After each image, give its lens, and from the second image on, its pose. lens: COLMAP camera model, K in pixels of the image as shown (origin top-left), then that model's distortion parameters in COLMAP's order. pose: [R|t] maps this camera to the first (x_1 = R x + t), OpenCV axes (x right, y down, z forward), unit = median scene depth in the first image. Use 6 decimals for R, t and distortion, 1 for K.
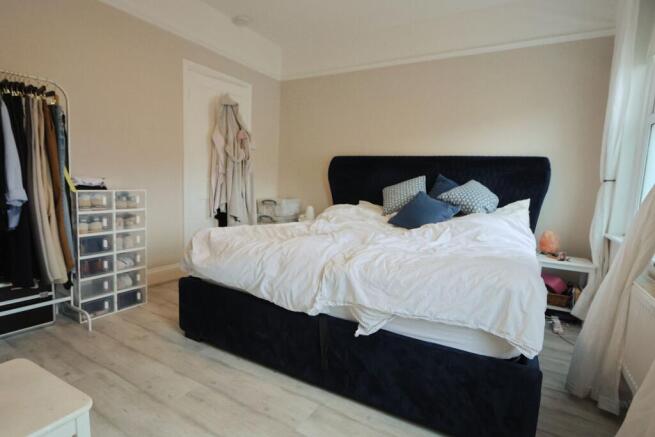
lens RADIAL K [[343.8, 0, 313.3], [0, 343.8, 218.6], [0, 0, 1]] dist [-0.012771, -0.000005]
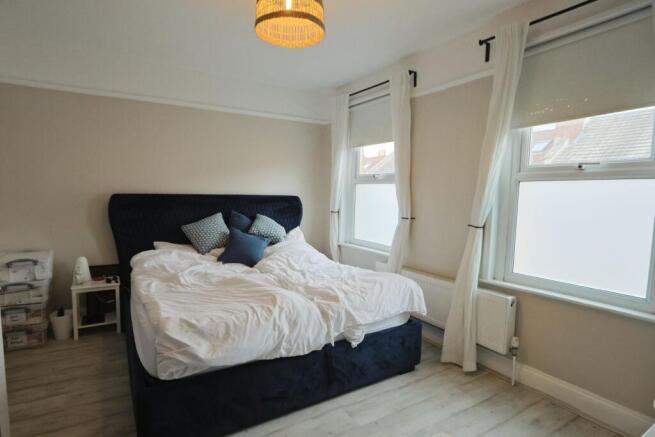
lens RADIAL K [[343.8, 0, 313.3], [0, 343.8, 218.6], [0, 0, 1]] dist [-0.012771, -0.000005]
pose [[0.481553, -0.102659, 0.870384, -1.025672], [0.105636, 0.992674, 0.058638, -0.271634], [-0.870028, 0.063707, 0.488870, 0.332213]]
